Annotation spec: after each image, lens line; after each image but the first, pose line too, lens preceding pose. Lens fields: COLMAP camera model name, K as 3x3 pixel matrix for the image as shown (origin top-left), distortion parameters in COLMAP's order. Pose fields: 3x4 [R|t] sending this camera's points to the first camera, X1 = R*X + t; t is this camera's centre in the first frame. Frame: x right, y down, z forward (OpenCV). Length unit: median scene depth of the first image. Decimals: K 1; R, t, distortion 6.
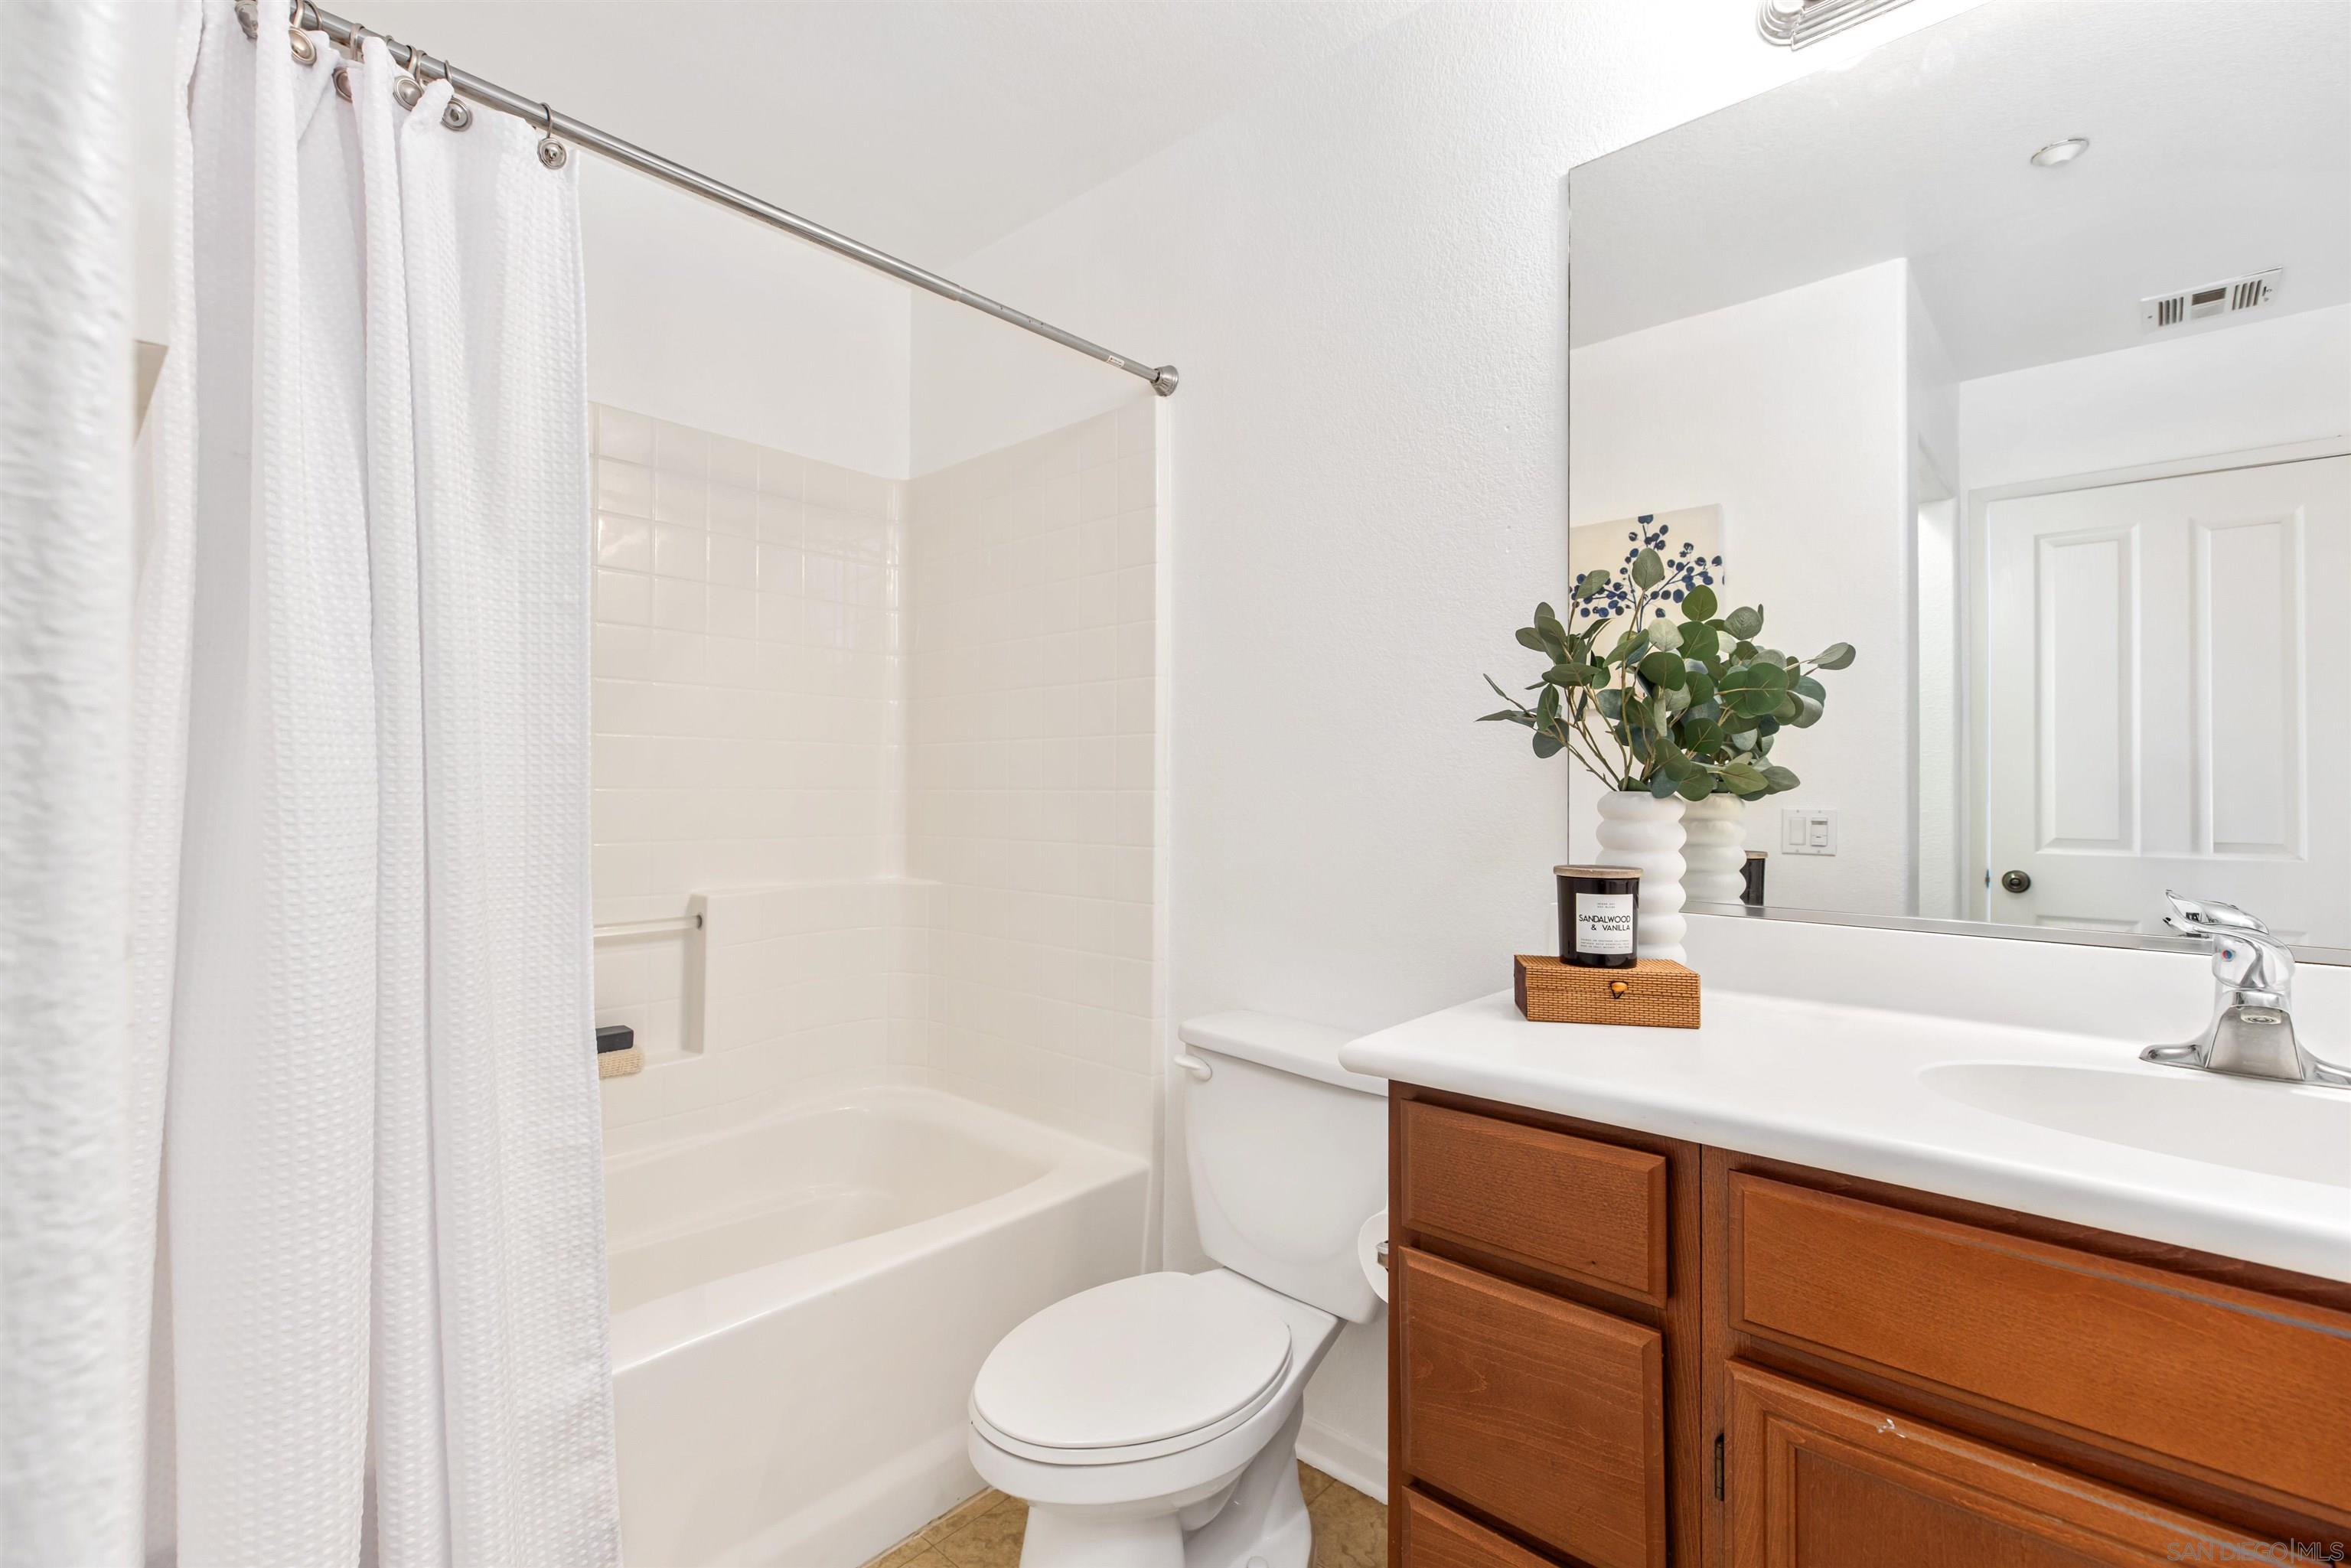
lens RADIAL K [[1074.6, 0, 1153.6], [0, 1074.6, 779.8], [0, 0, 1]] dist [0.007048, -0.000415]
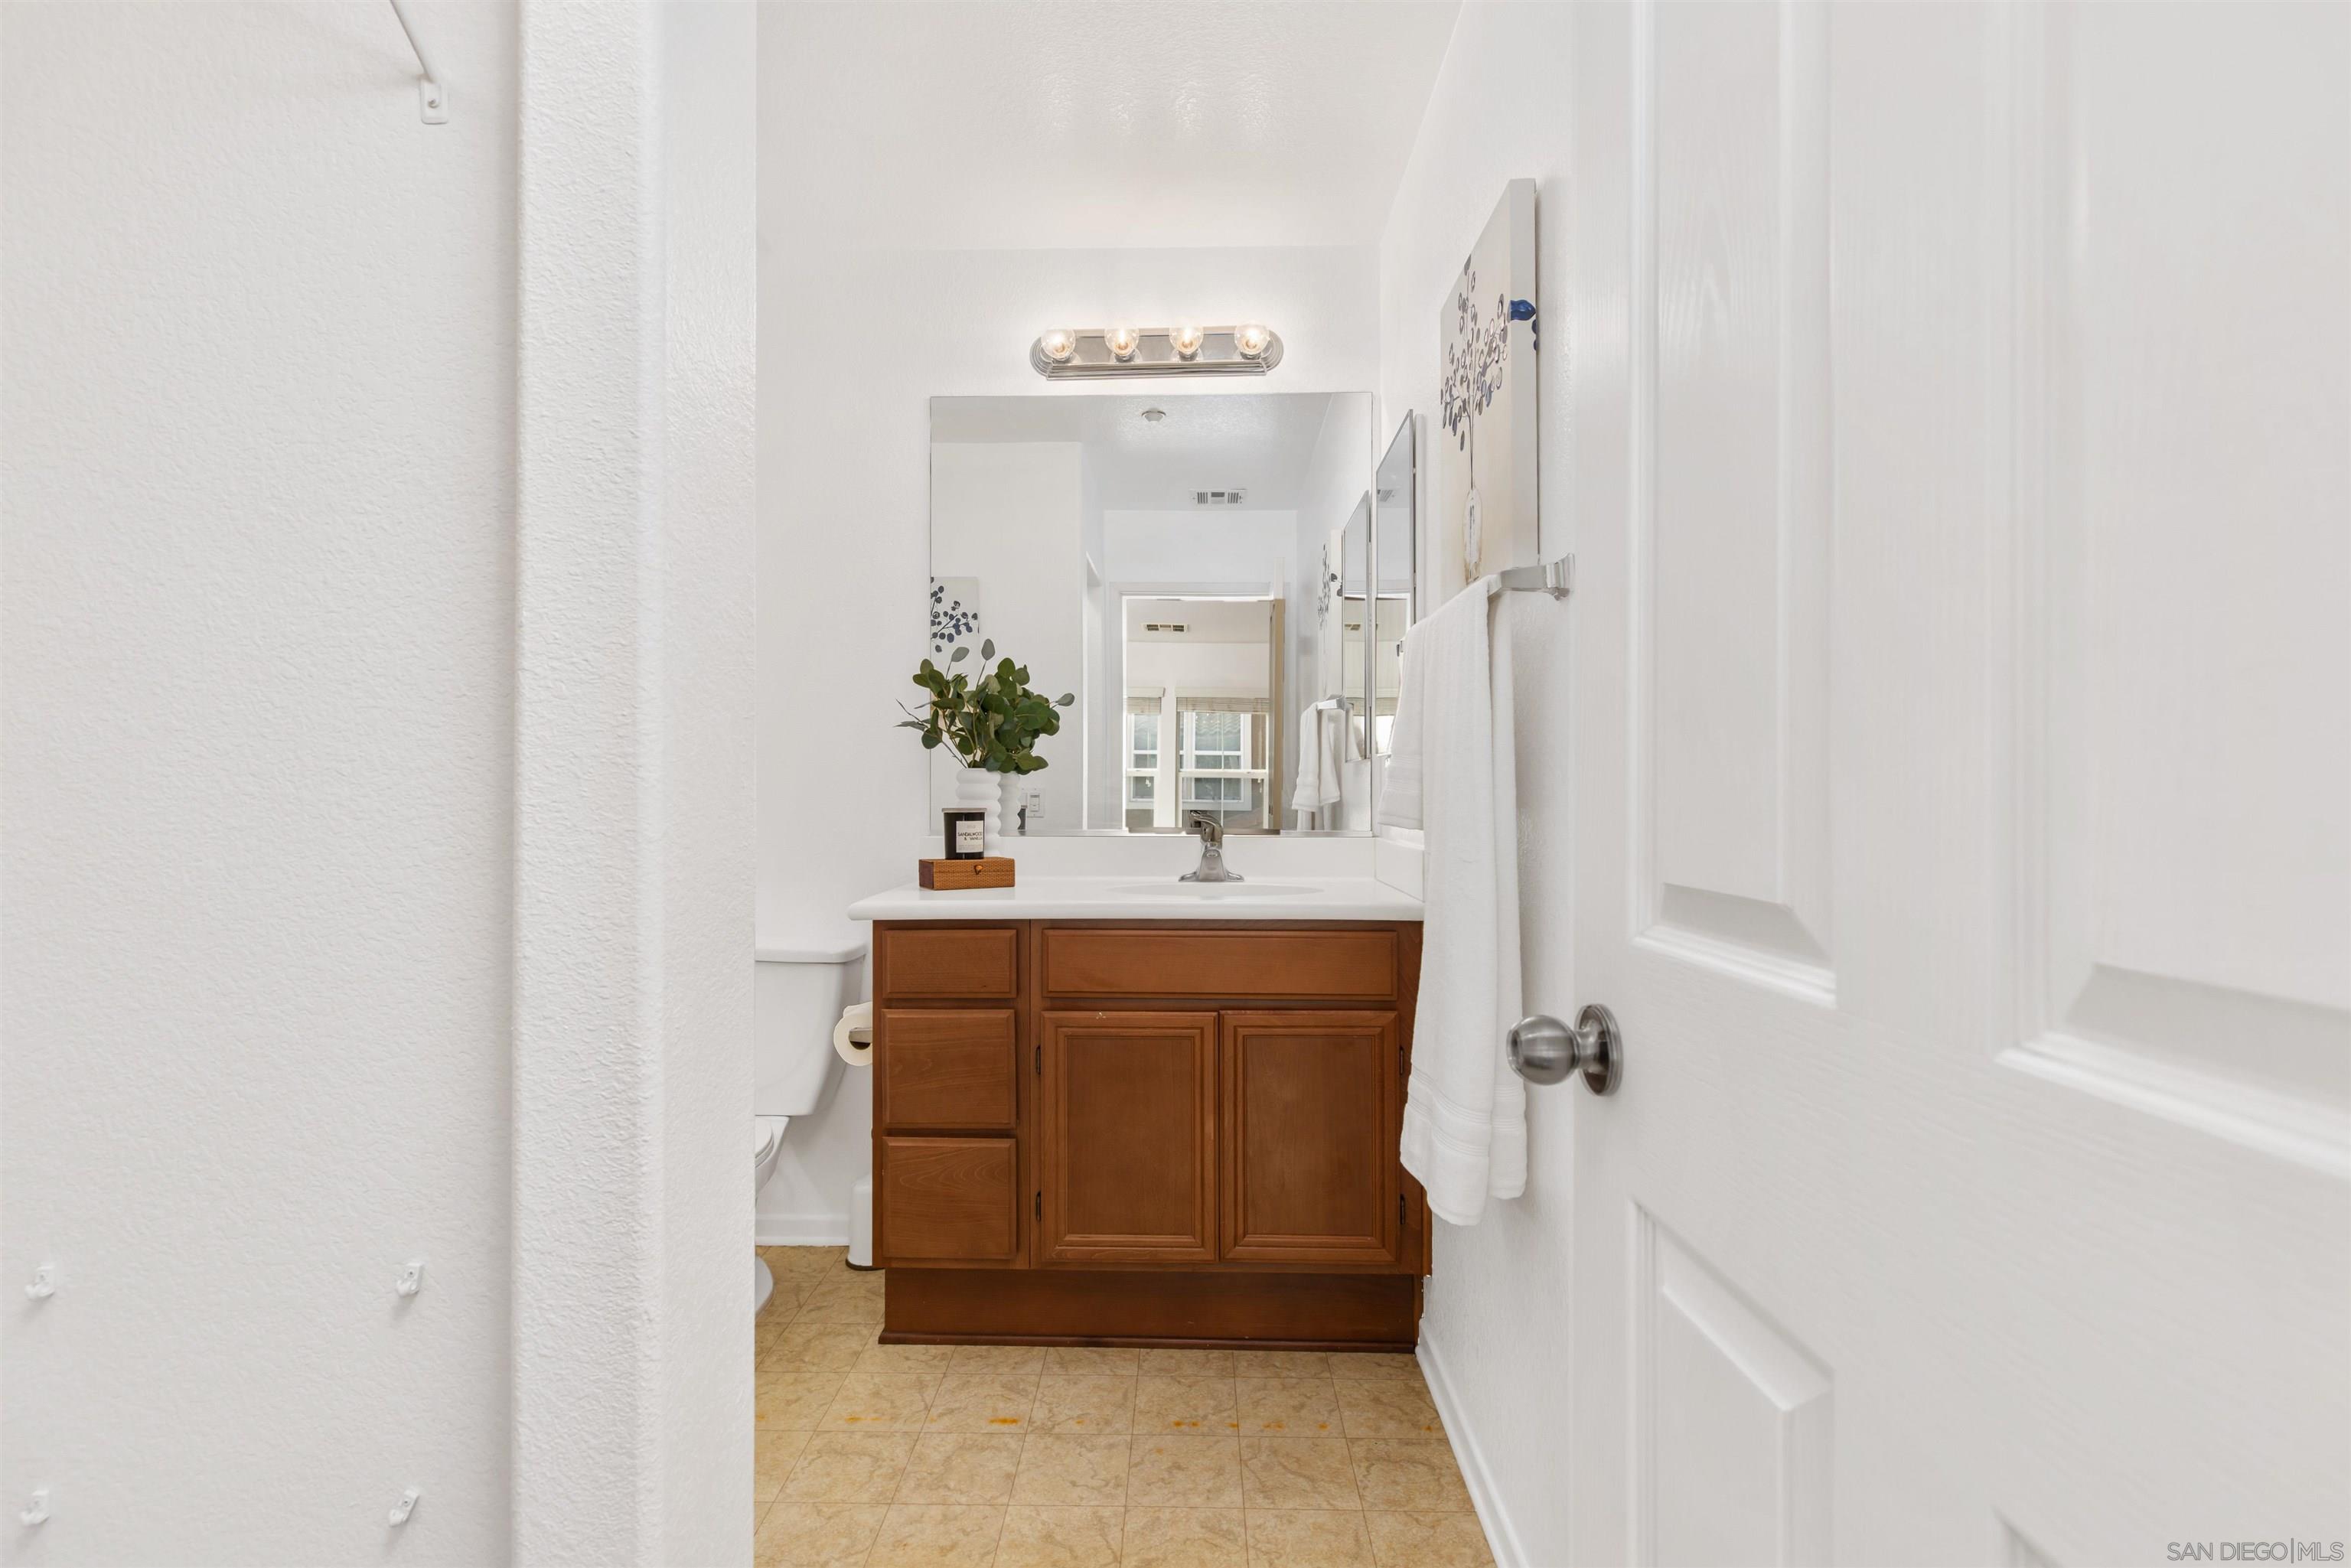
lens RADIAL K [[1074.6, 0, 1170.8], [0, 1074.6, 794.5], [0, 0, 1]] dist [0.007048, -0.000415]
pose [[0.756801, -0.012011, 0.653535, -0.504841], [-0.000842, 0.999812, 0.019351, 0.020484], [-0.653645, -0.015195, 0.756649, -0.609108]]
